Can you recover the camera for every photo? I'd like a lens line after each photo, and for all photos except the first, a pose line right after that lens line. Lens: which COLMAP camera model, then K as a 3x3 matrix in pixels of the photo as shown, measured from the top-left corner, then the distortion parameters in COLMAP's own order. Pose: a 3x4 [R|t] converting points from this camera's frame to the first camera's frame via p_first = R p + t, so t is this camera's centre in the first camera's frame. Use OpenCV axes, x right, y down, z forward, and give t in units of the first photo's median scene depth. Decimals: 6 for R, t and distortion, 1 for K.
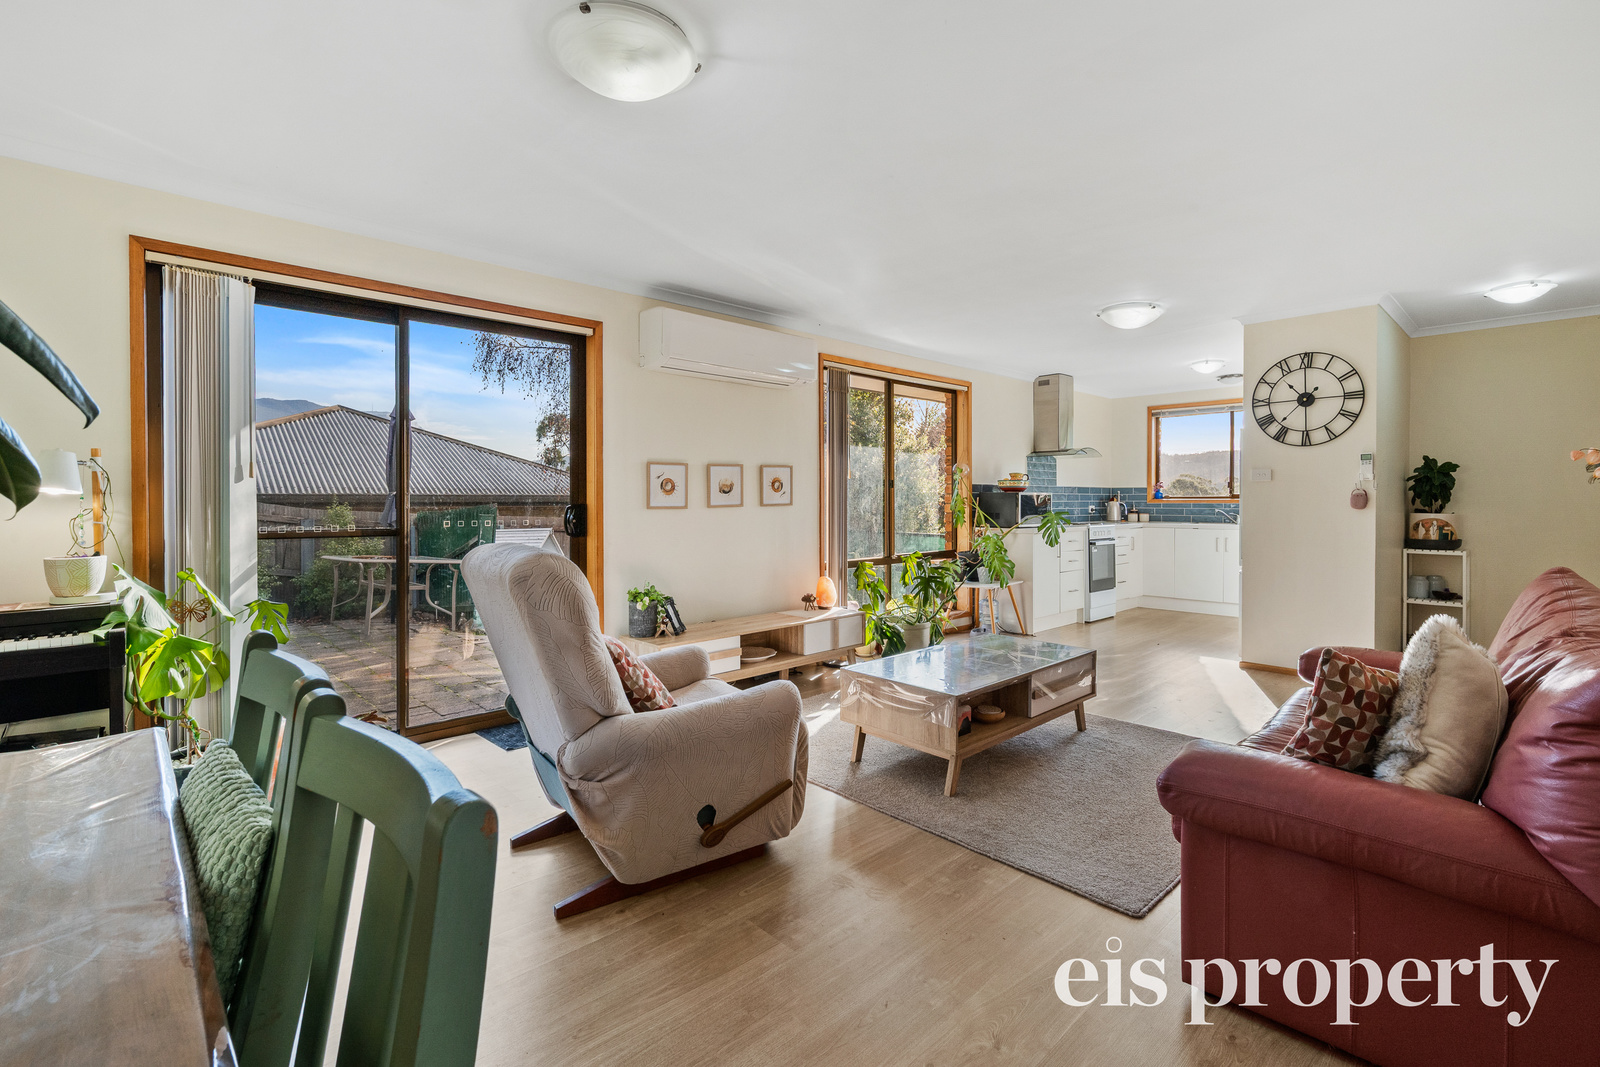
lens RADIAL K [[711.0, 0, 797.1], [0, 711.0, 521.9], [0, 0, 1]] dist [0.001951, -0.000082]
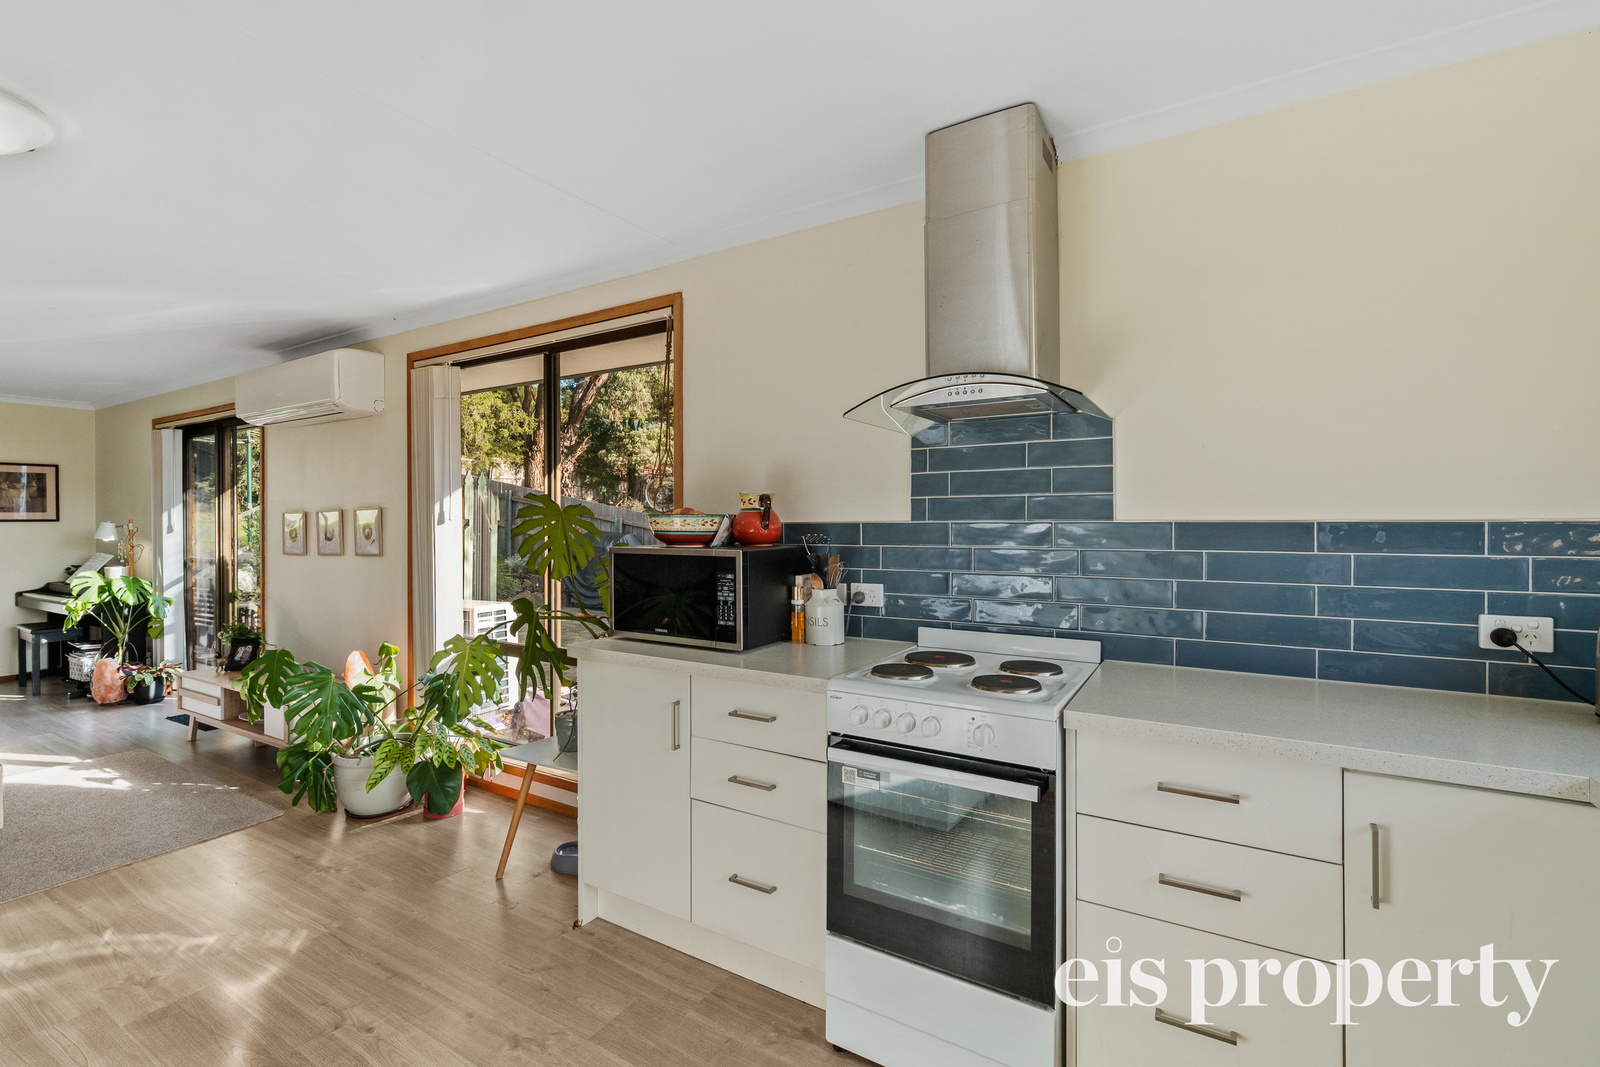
lens RADIAL K [[718.5, 0, 802.0], [0, 718.5, 517.4], [0, 0, 1]] dist [-0.001657, -0.000121]
pose [[0.272576, 0.003640, -0.962127, 0.986498], [-0.016895, 0.999857, -0.001003, -0.080738], [0.961986, 0.016528, 0.272599, 1.339120]]
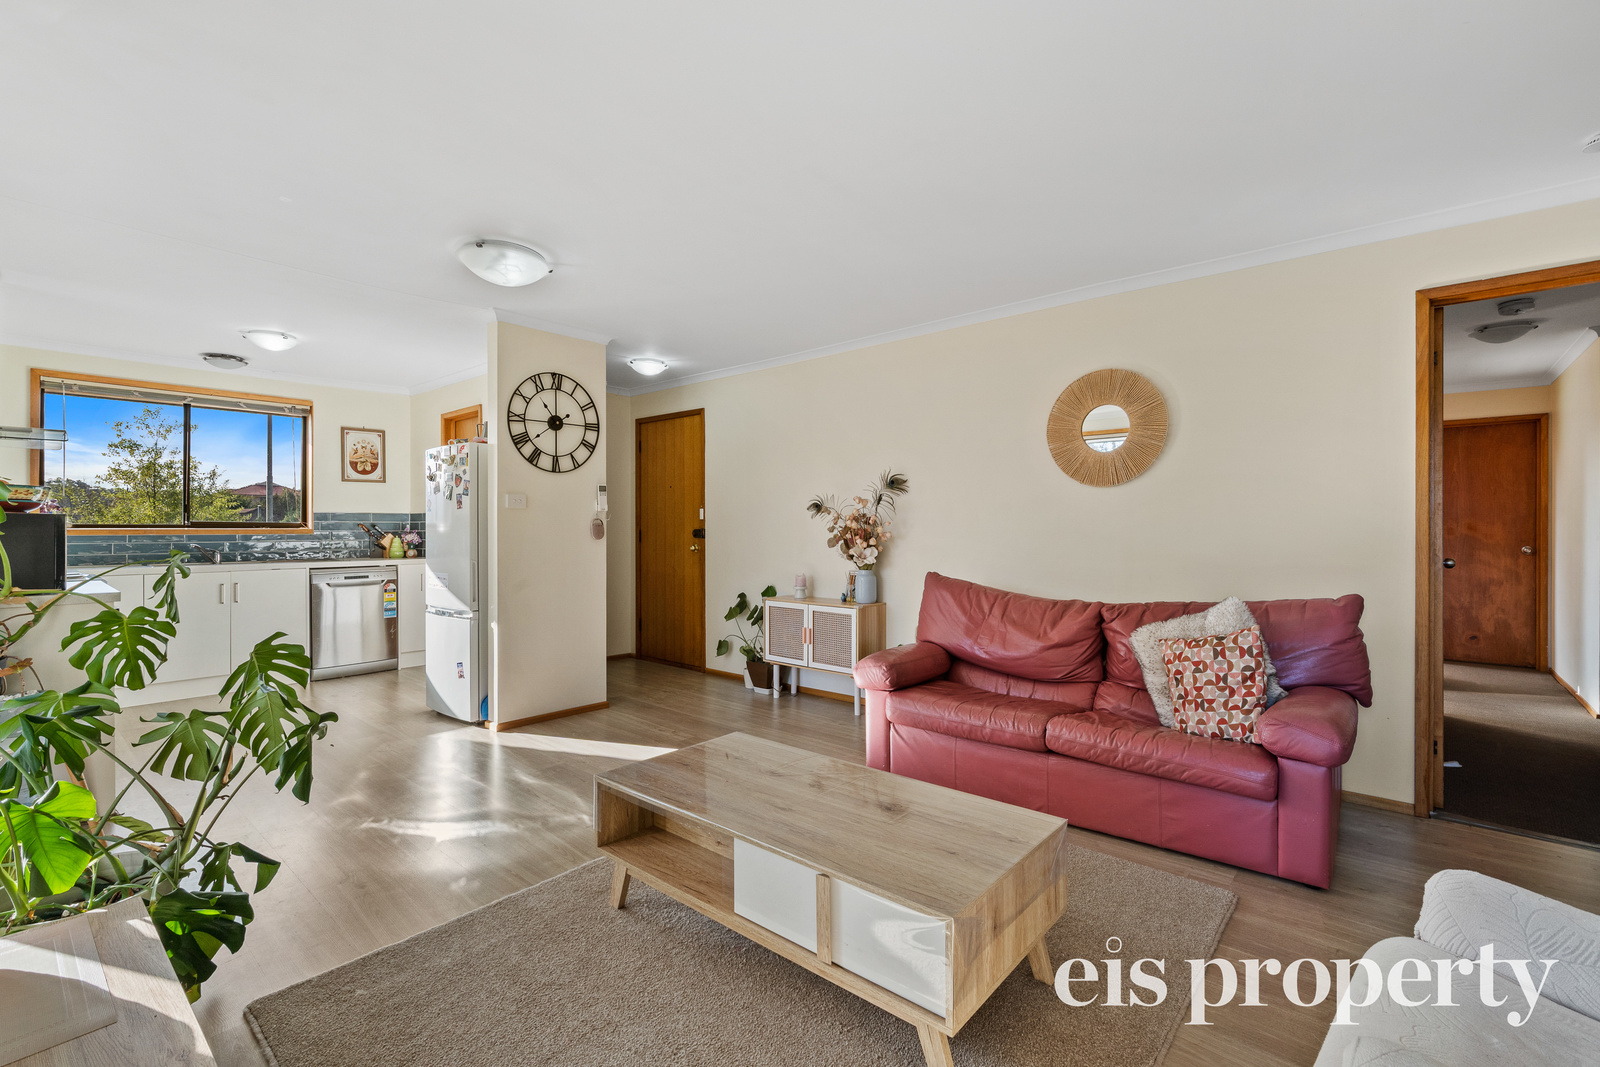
lens RADIAL K [[725.2, 0, 810.7], [0, 725.2, 534.0], [0, 0, 1]] dist [-0.000269, -0.000354]
pose [[-0.092234, -0.002911, 0.995733, -0.266822], [0.029792, 0.999540, 0.005681, -0.020510], [-0.995292, 0.030189, -0.092105, 0.750135]]
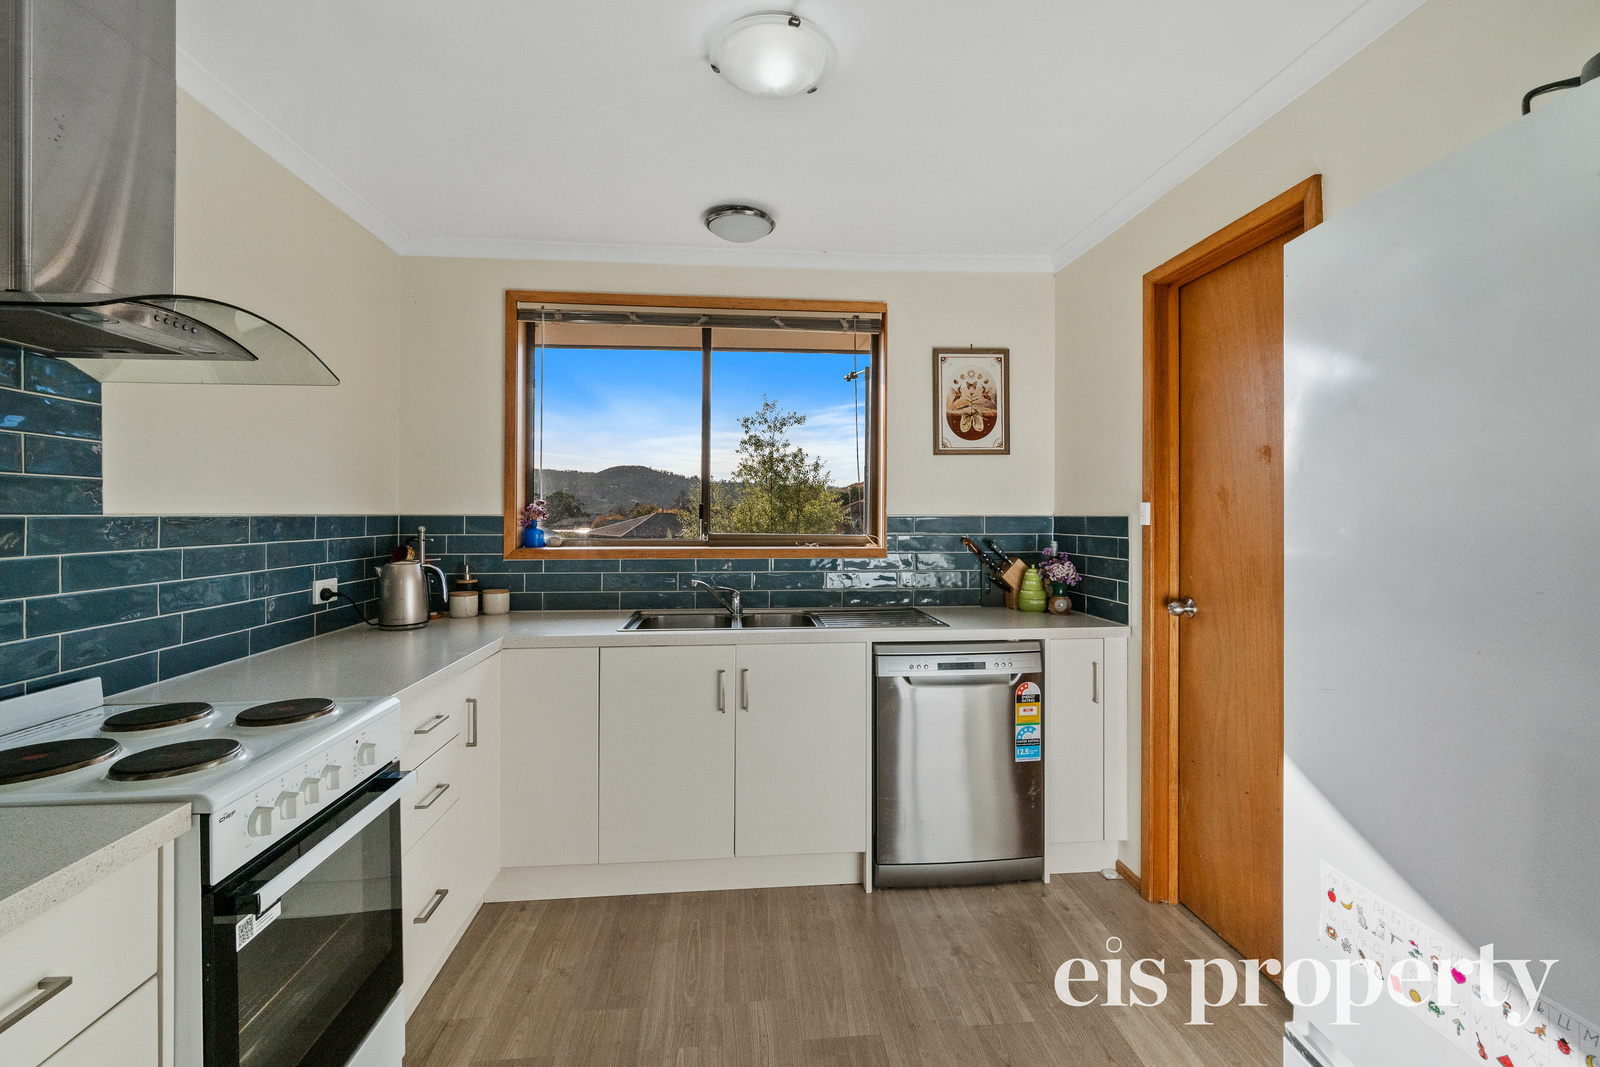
lens RADIAL K [[718.5, 0, 802.0], [0, 718.5, 517.4], [0, 0, 1]] dist [-0.001657, -0.000121]
pose [[0.614572, 0.000496, 0.788861, 0.530296], [0.020661, 0.999647, -0.016724, -0.067914], [-0.788590, 0.026577, 0.614344, 1.166174]]
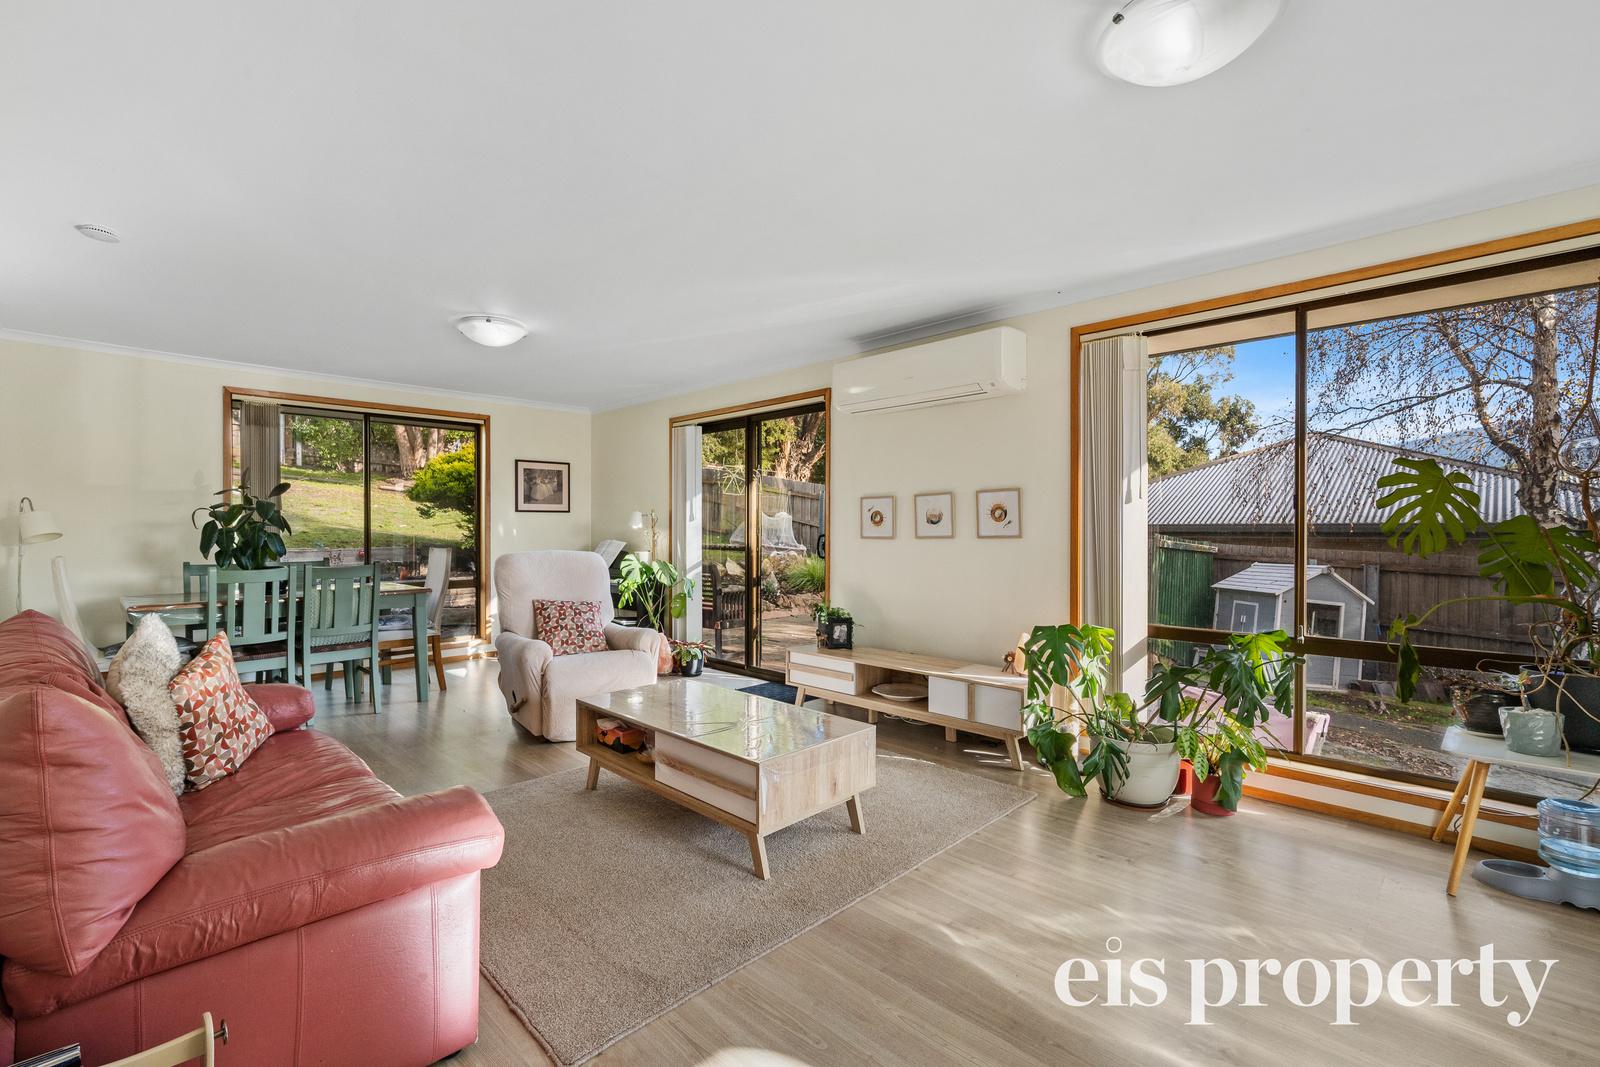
lens RADIAL K [[711.0, 0, 797.1], [0, 711.0, 521.9], [0, 0, 1]] dist [0.001951, -0.000082]
pose [[0.030837, -0.000864, -0.999524, 0.845391], [-0.021546, 0.999767, -0.001529, -0.037134], [0.999292, 0.021583, 0.030811, 0.782589]]
